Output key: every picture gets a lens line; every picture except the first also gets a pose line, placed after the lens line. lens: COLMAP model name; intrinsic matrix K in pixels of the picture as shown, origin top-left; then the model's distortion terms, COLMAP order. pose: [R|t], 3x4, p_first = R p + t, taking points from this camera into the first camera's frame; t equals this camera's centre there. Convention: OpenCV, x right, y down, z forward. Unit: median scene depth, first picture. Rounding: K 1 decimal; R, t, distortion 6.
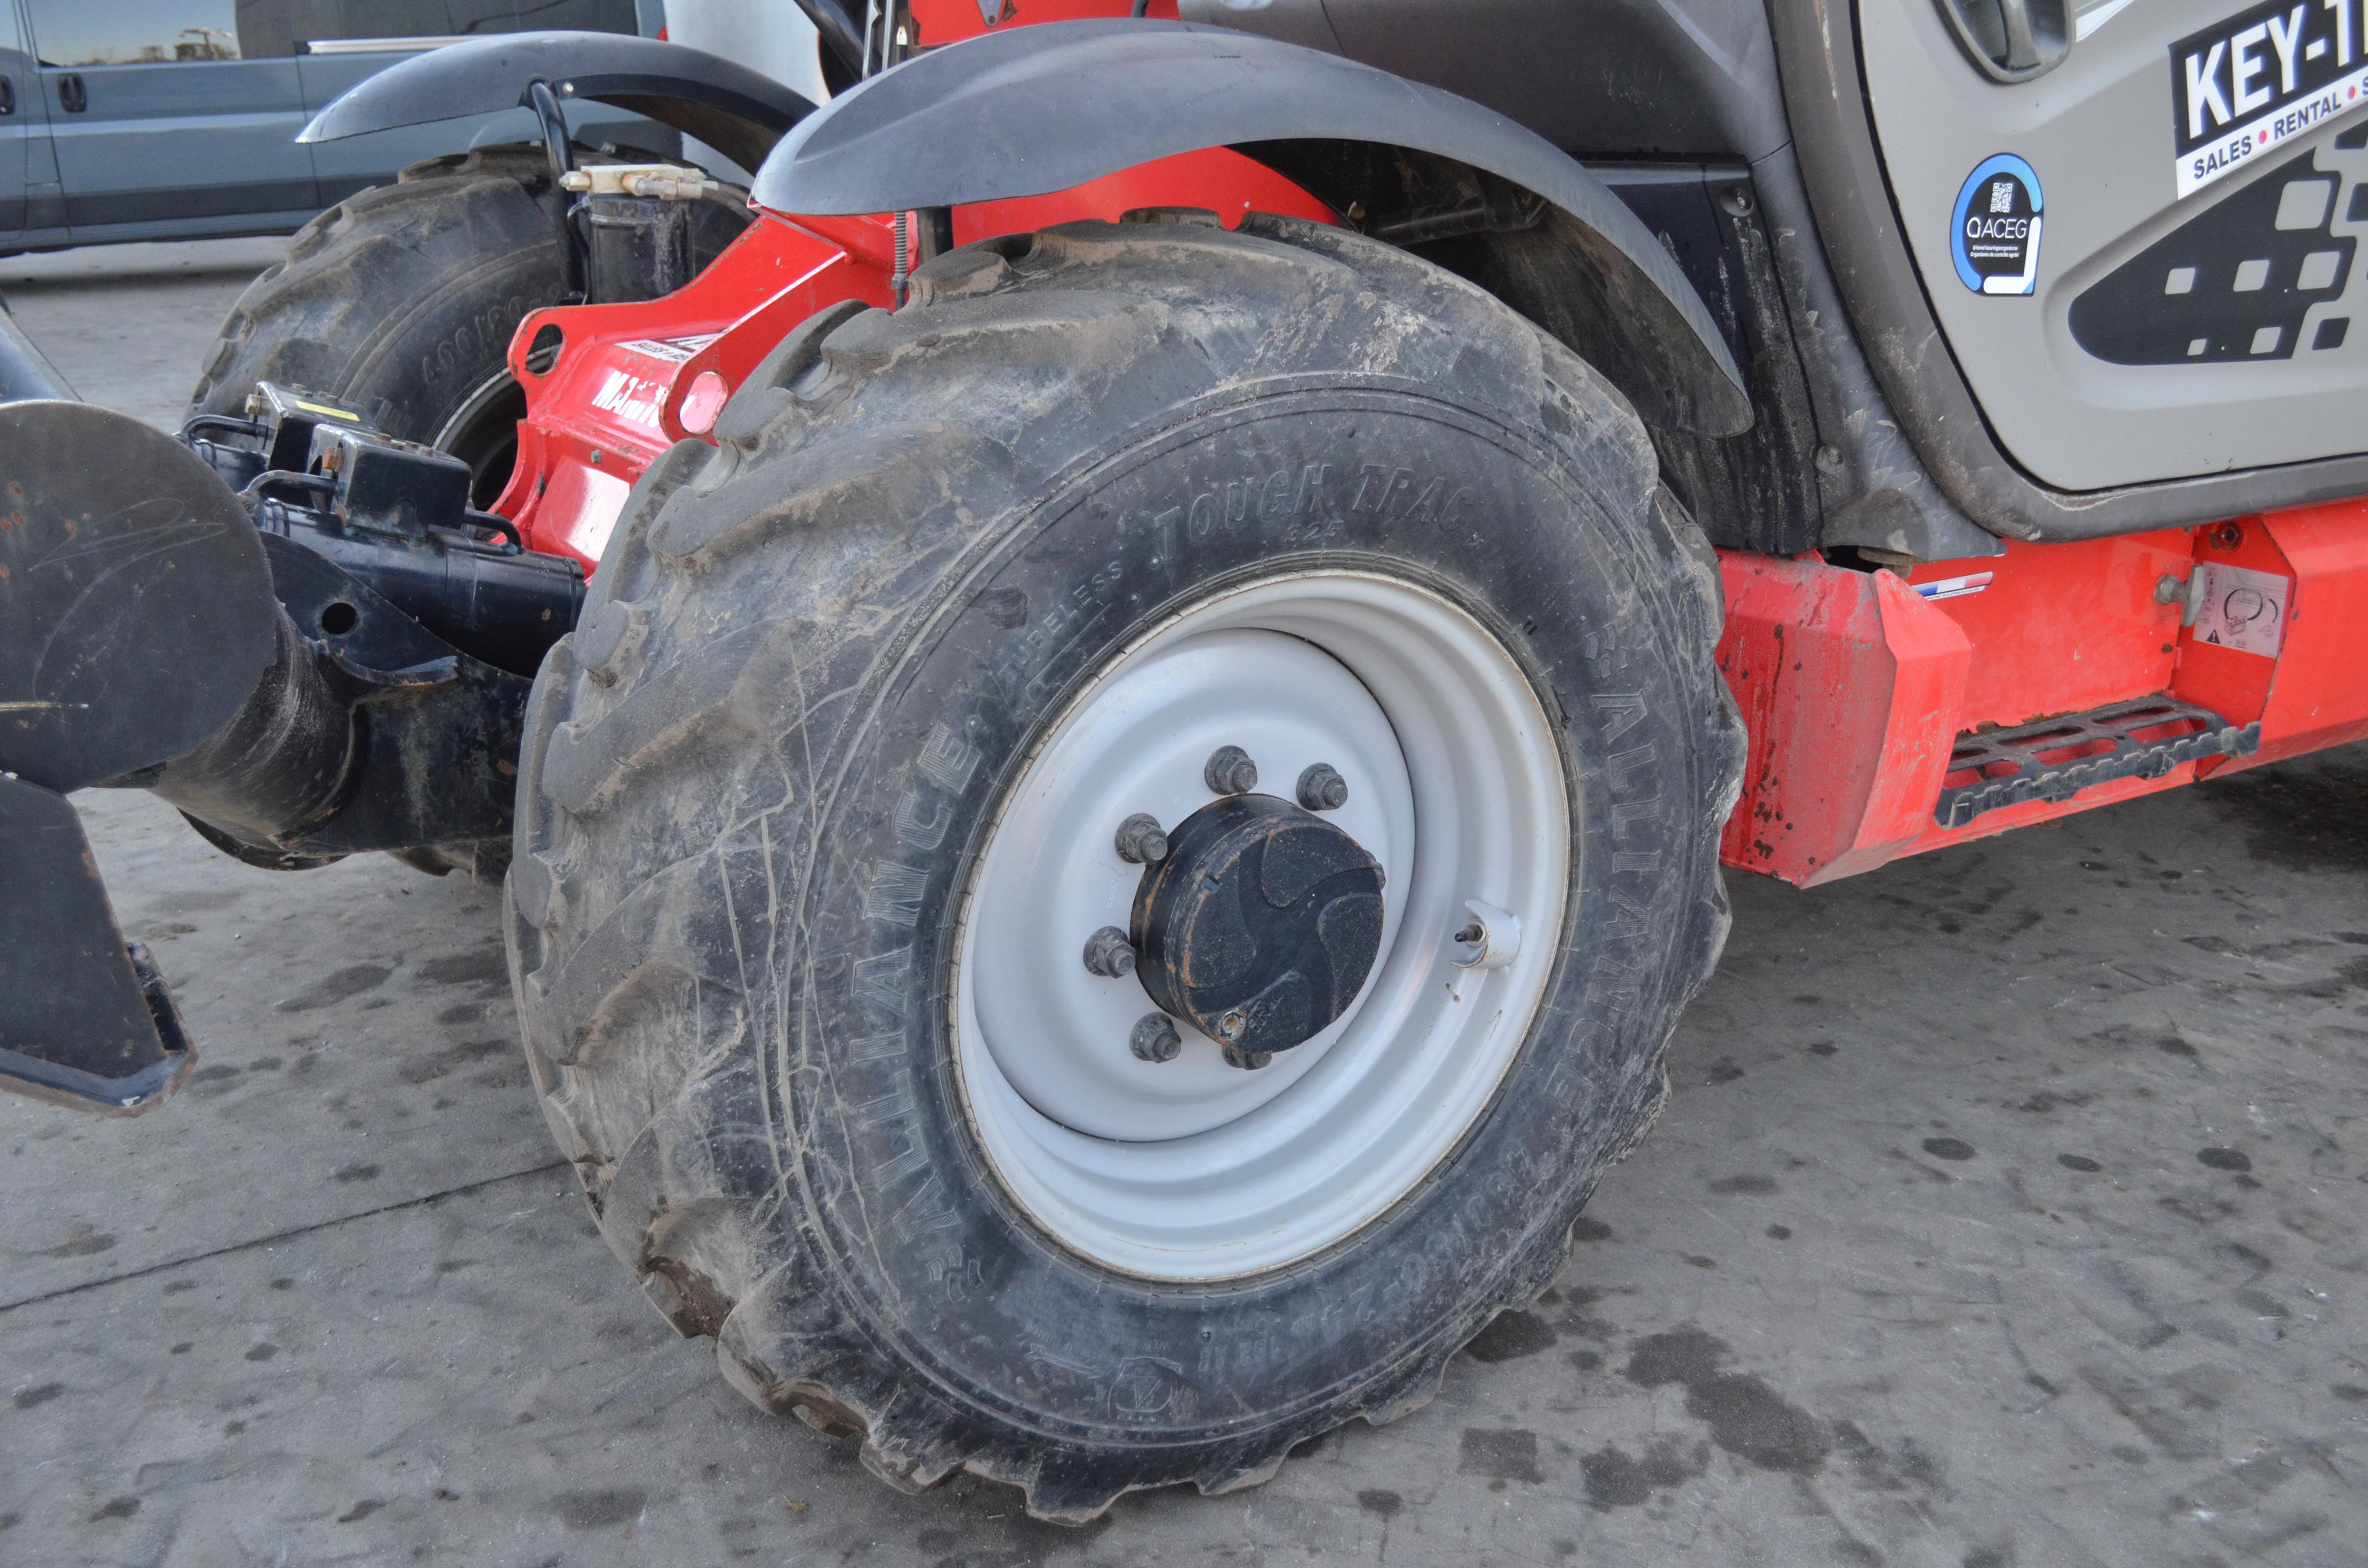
lens RADIAL K [[2158.0, 0, 1184.0], [0, 2158.0, 784.0], [0, 0, 1]] dist [-0.008838, -0.023619]
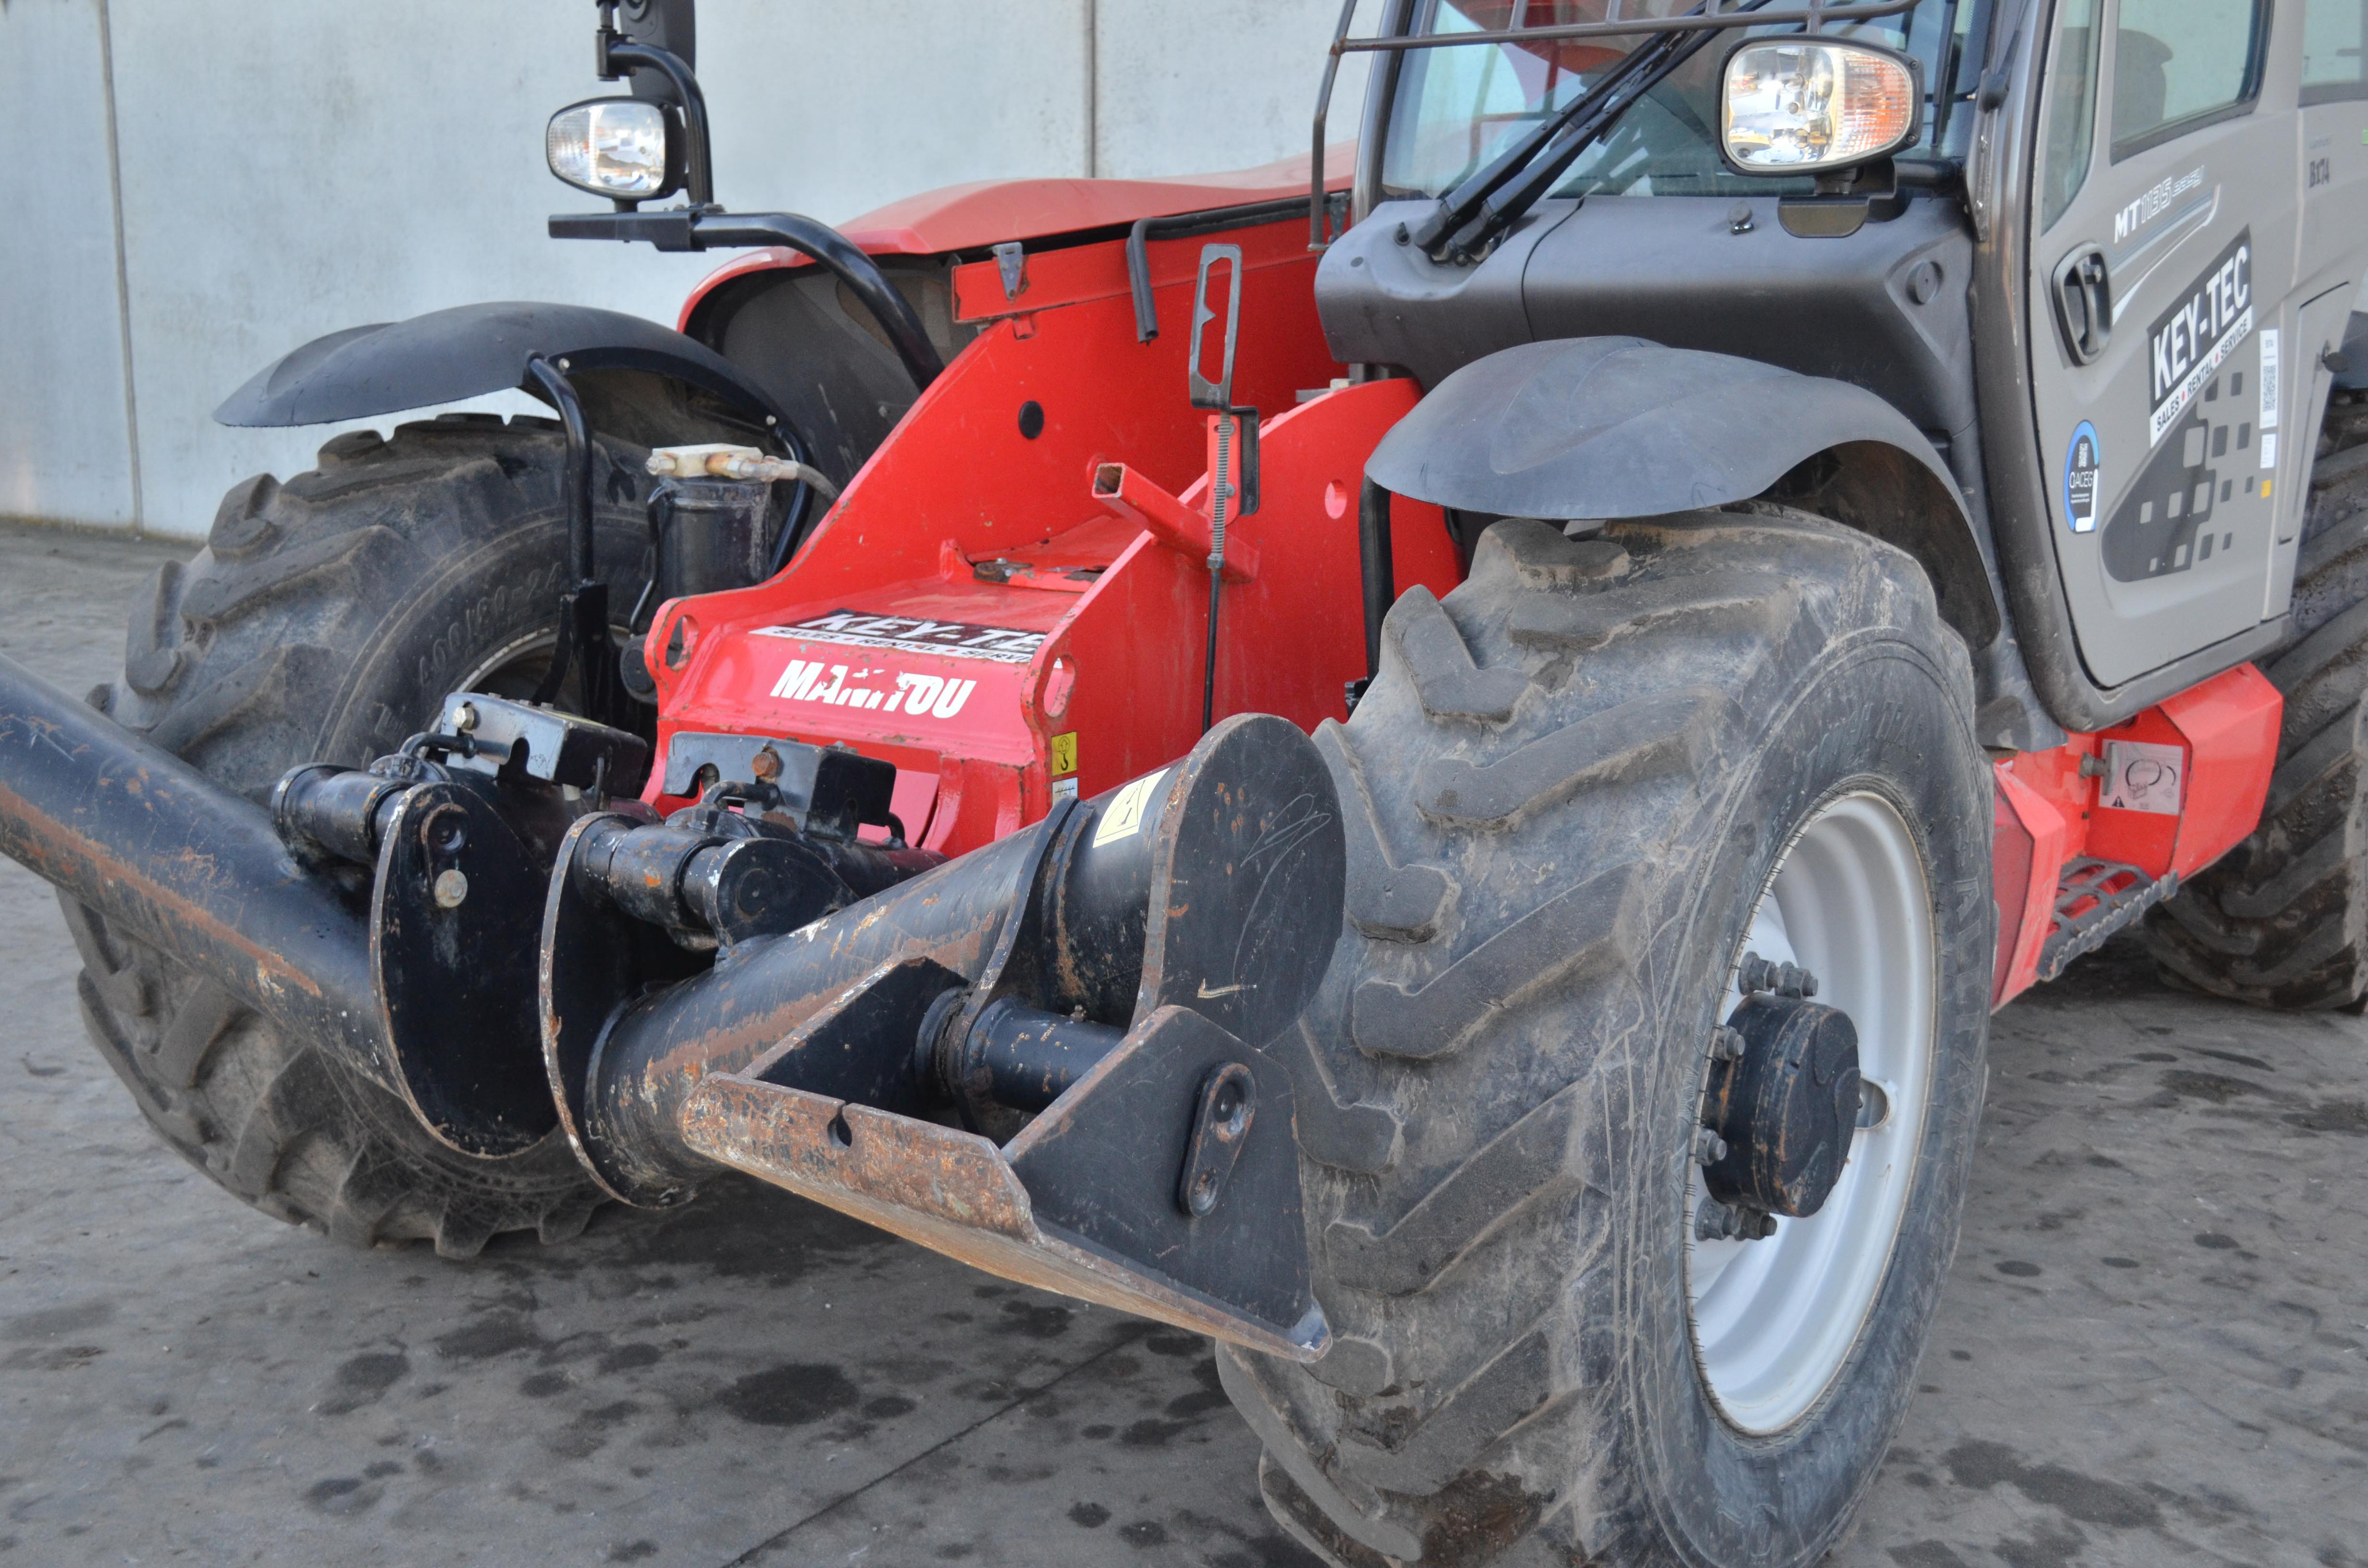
lens RADIAL K [[2557.6, 0, 1184.0], [0, 2557.6, 784.0], [0, 0, 1]] dist [-0.010830, -0.020855]
pose [[0.924382, -0.076535, 0.373712, -0.836408], [0.118330, 0.988872, -0.090172, -0.020770], [-0.362652, 0.127575, 0.923151, -0.173631]]
